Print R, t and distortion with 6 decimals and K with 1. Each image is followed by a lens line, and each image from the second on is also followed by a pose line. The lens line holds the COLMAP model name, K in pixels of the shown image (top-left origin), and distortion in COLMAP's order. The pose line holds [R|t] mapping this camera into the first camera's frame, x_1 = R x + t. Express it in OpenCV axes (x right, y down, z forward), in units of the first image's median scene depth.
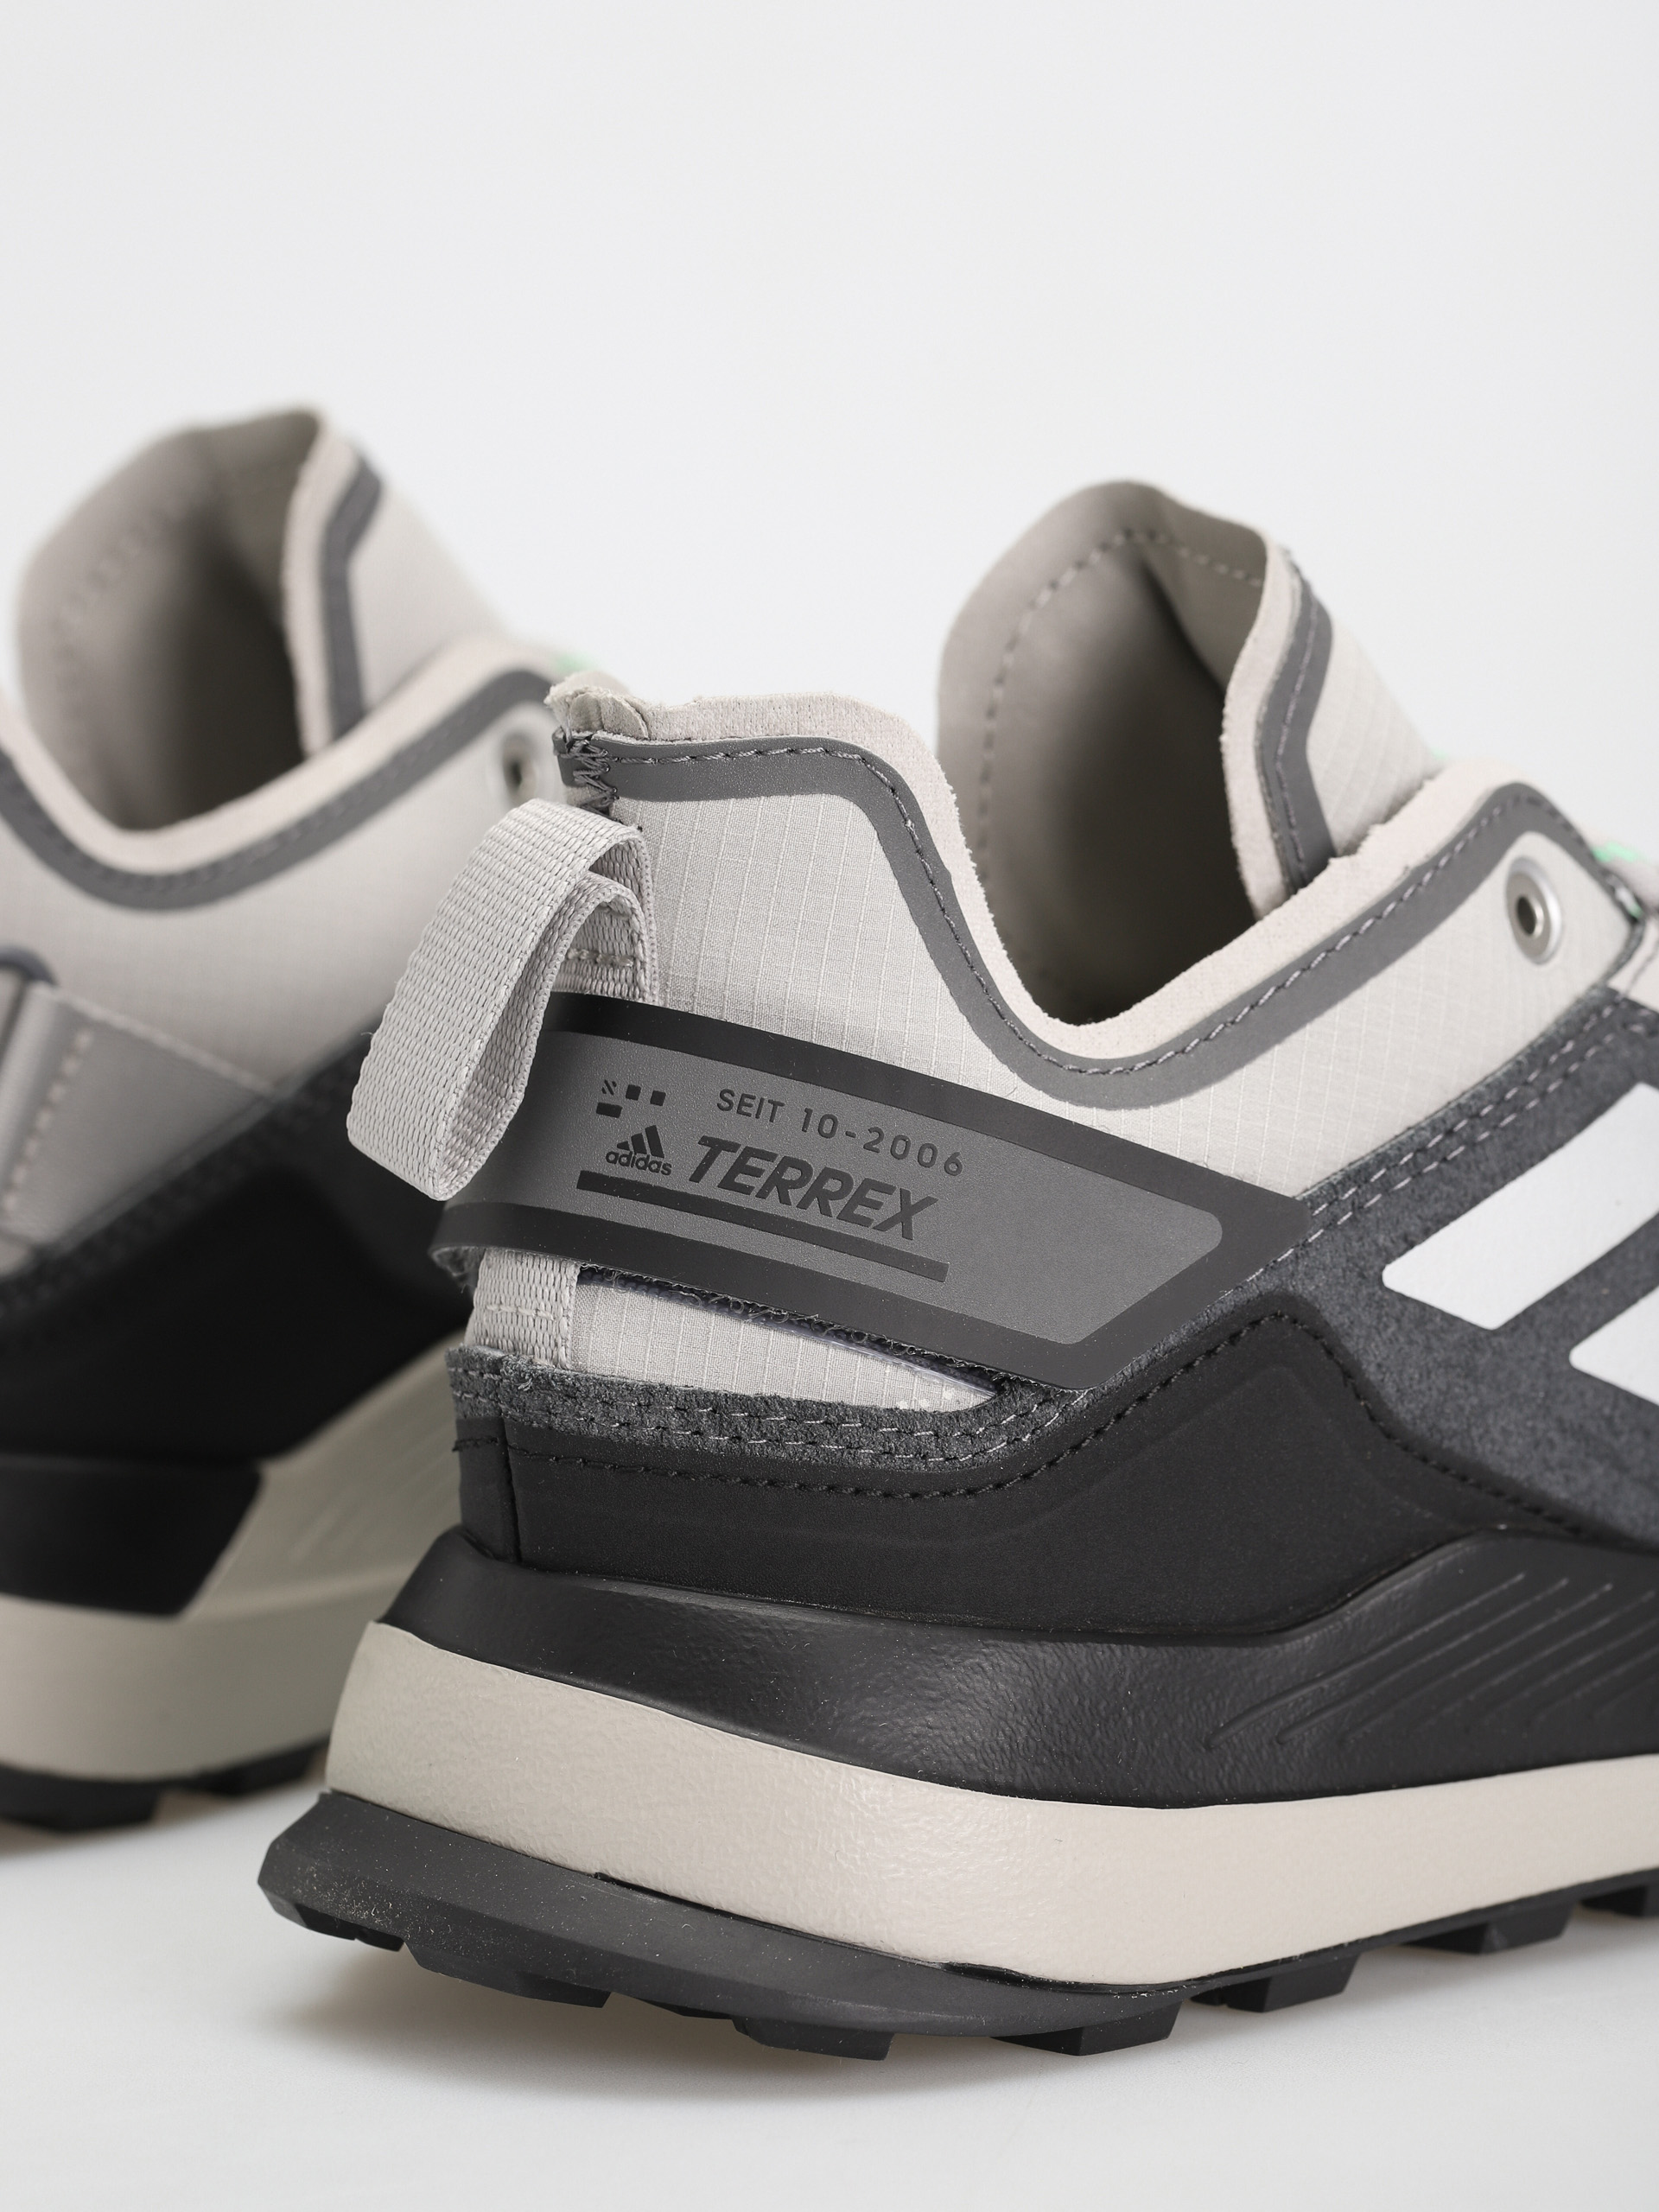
lens RADIAL K [[7653.9, 0, 829.5], [0, 7653.9, 1106.0], [0, 0, 1]] dist [-0.023636, 1.042075]
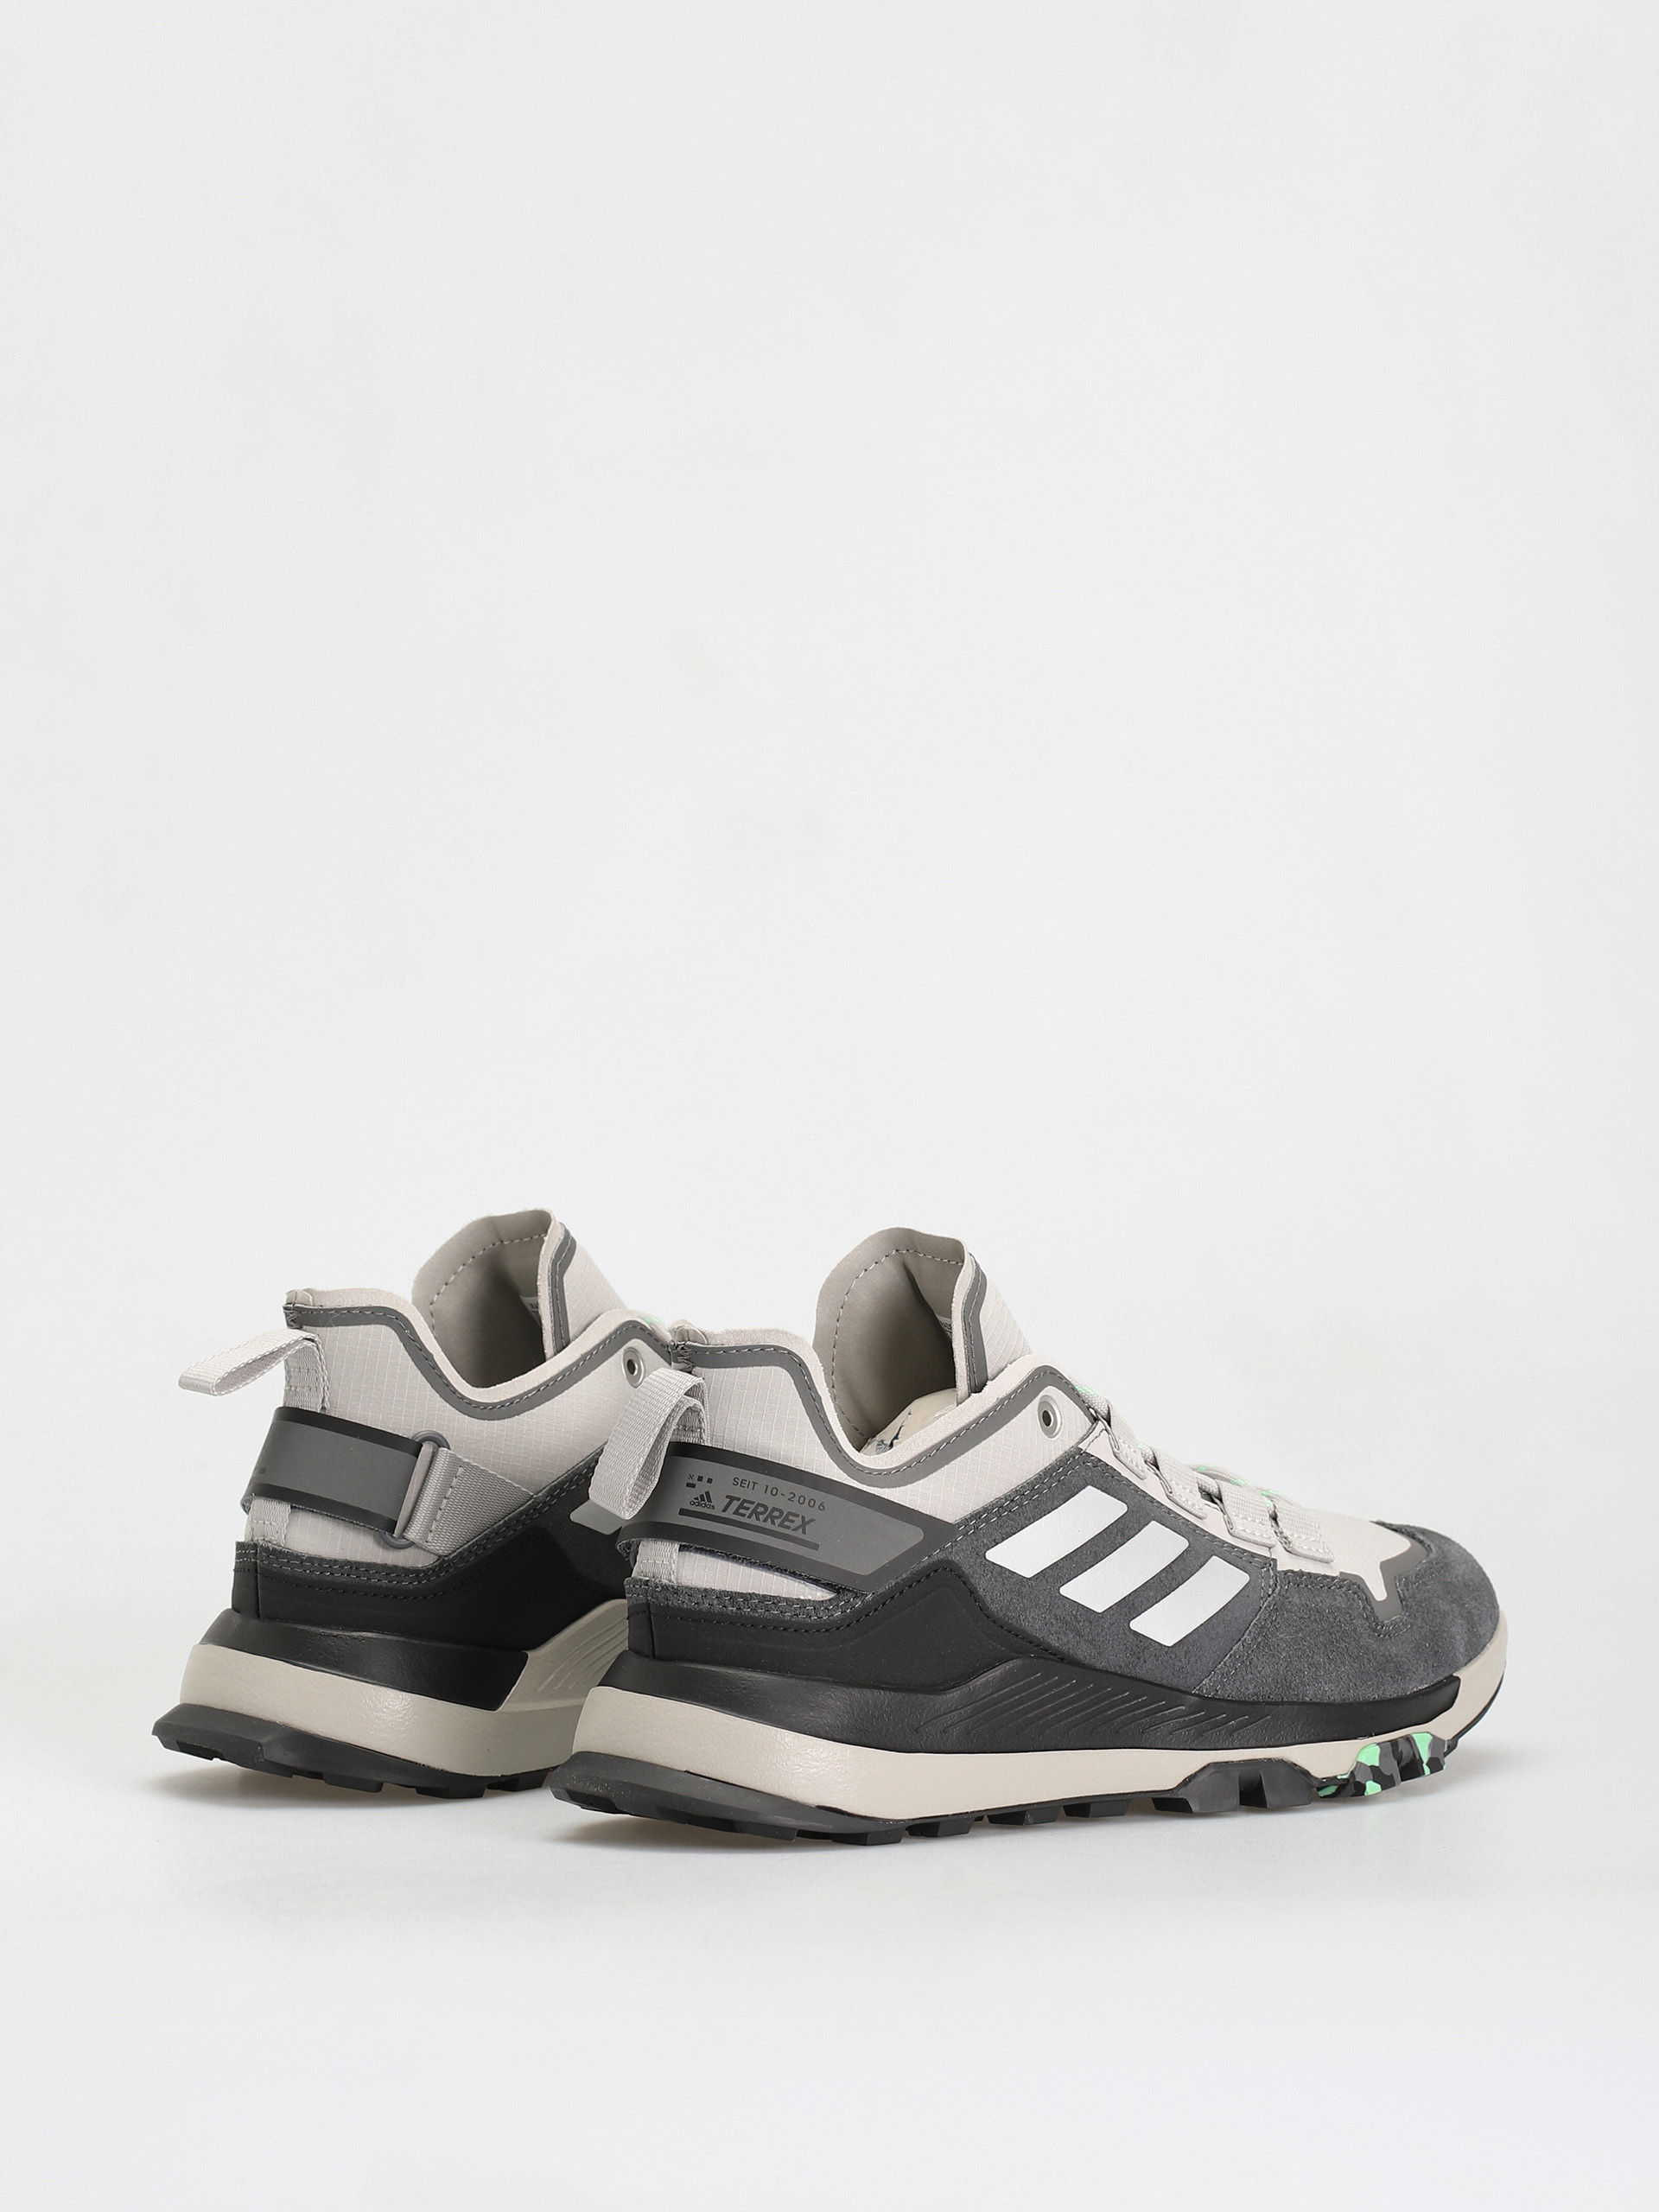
lens RADIAL K [[7653.9, 0, 829.5], [0, 7653.9, 1106.0], [0, 0, 1]] dist [-0.023636, 1.042075]
pose [[0.999552, 0.011512, 0.027625, -0.055217], [-0.008893, 0.995616, -0.093107, 0.114920], [-0.028576, 0.092820, 0.995273, -1.627309]]
